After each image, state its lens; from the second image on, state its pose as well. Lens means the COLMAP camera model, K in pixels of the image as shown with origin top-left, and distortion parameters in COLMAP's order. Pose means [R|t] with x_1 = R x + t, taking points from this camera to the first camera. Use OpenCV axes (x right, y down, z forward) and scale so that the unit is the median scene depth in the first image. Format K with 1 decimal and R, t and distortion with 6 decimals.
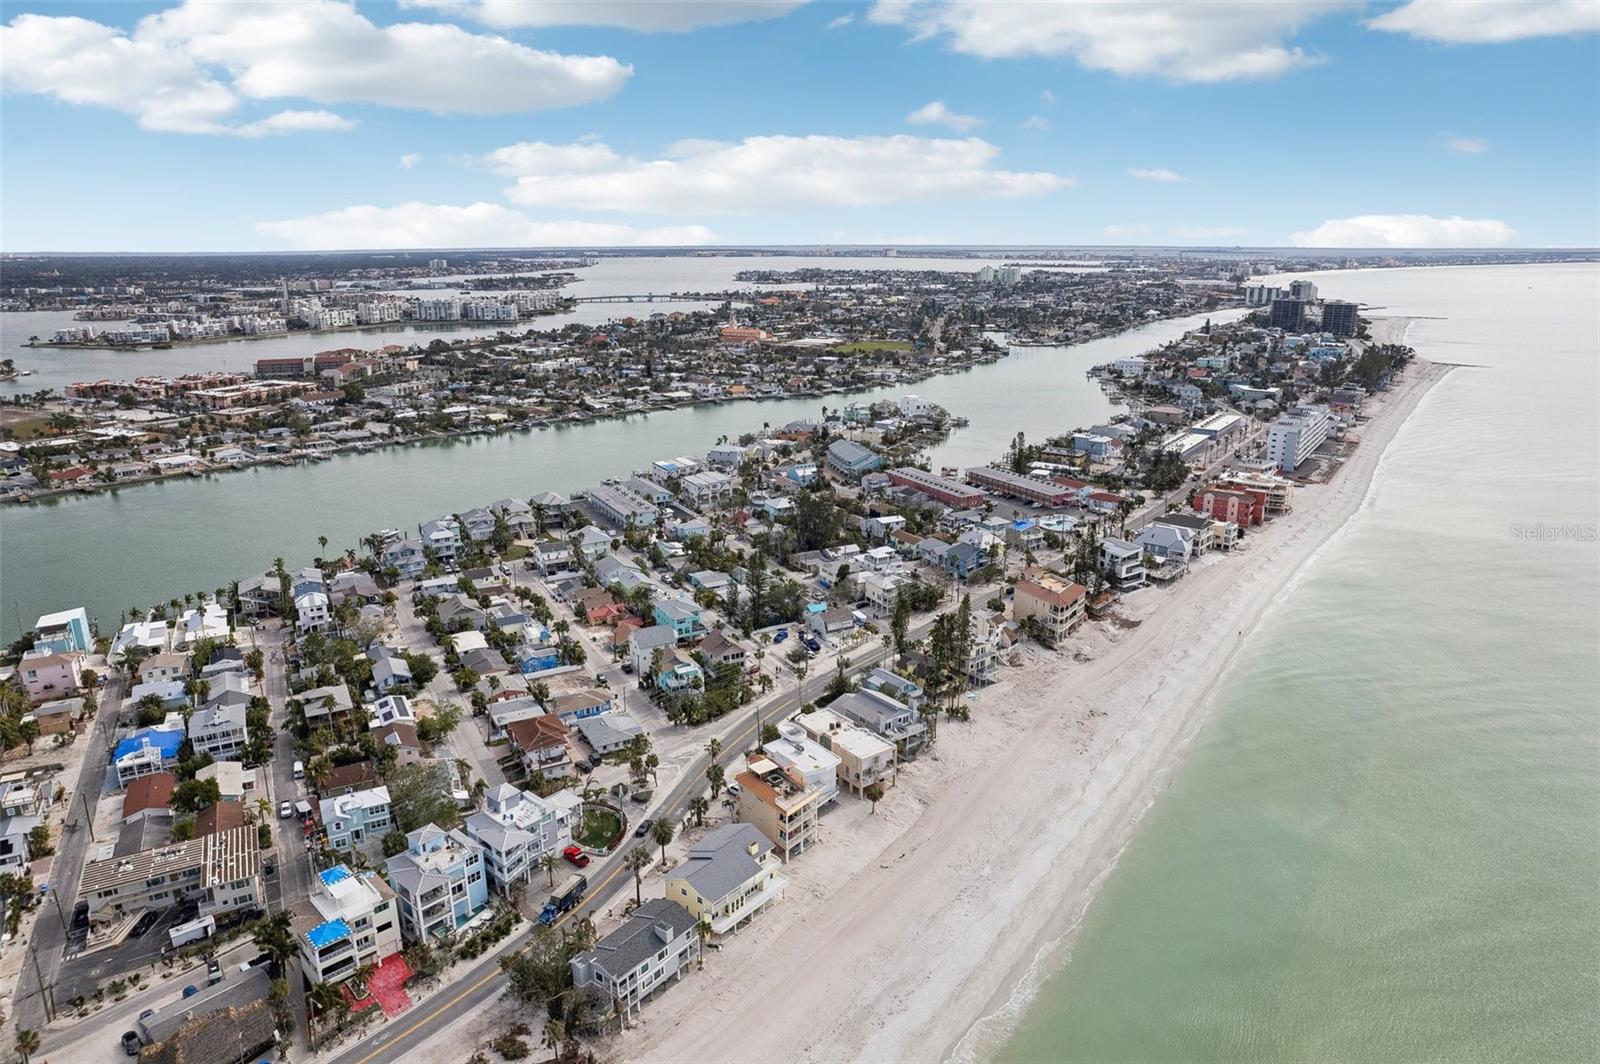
lens RADIAL K [[1030.1, 0, 805.7], [0, 1030.1, 528.8], [0, 0, 1]] dist [-0.081905, 0.078828]
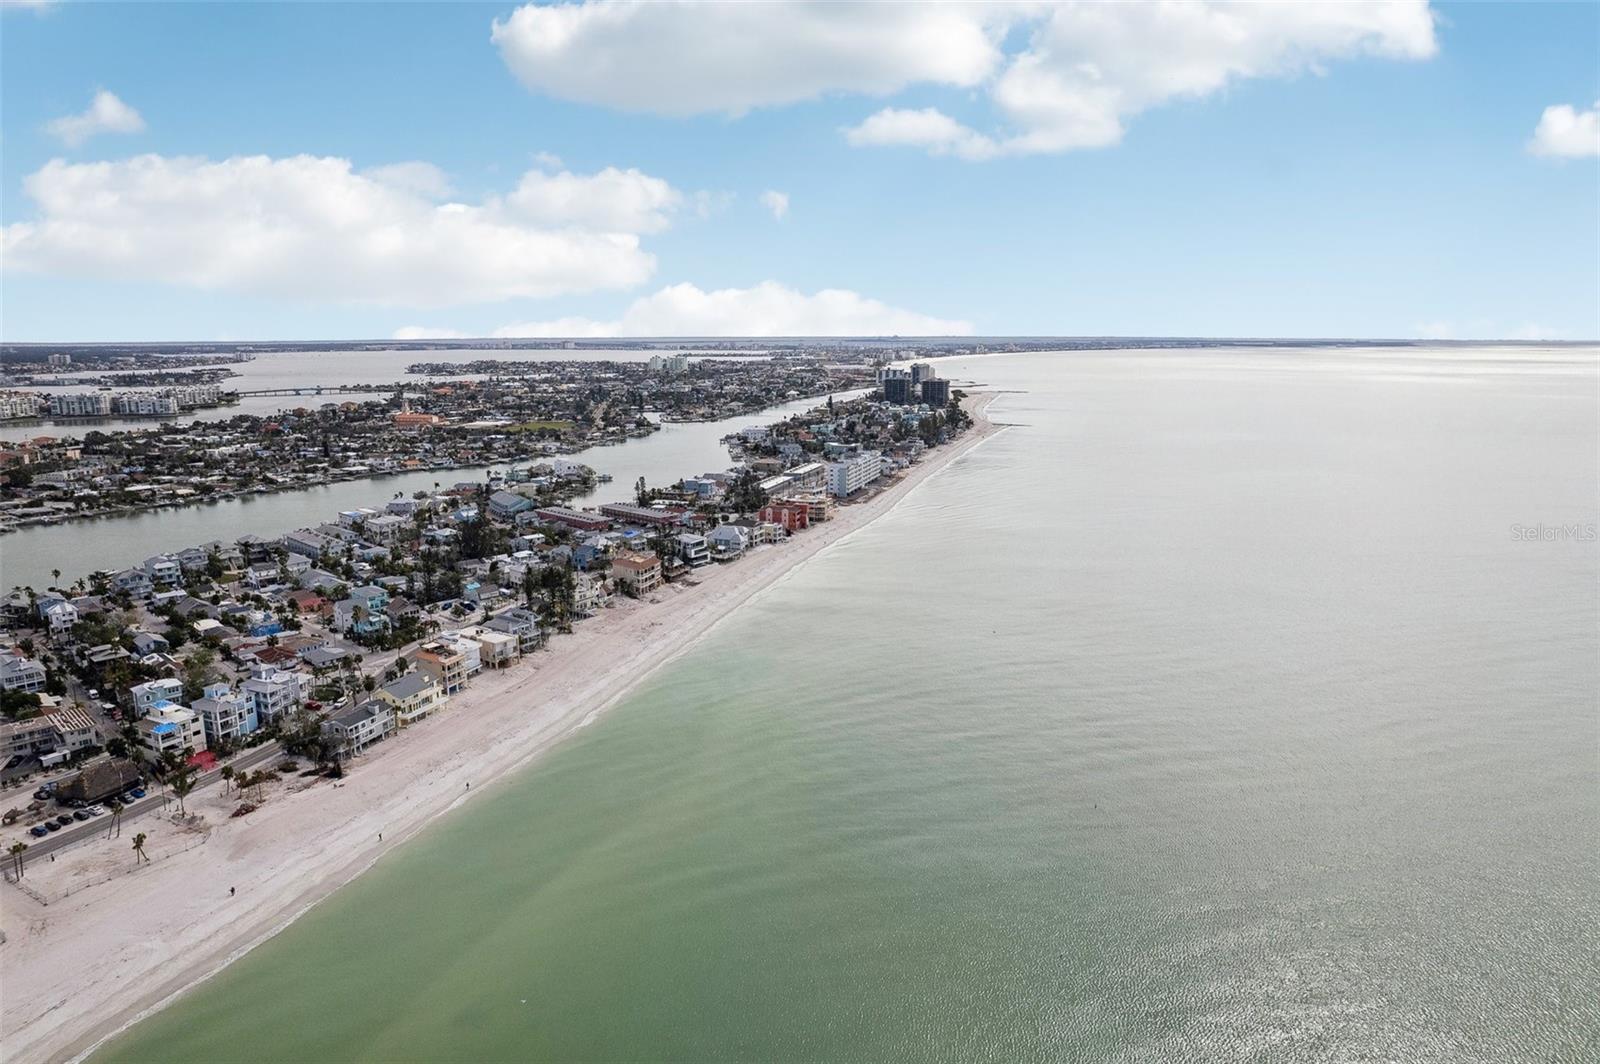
lens RADIAL K [[1035.3, 0, 798.9], [0, 1035.3, 528.0], [0, 0, 1]] dist [-0.084724, 0.082401]
pose [[0.956911, -0.054196, 0.285280, 0.016541], [0.078869, 0.994006, -0.075714, 0.056006], [-0.279467, 0.094951, 0.955449, -0.195104]]
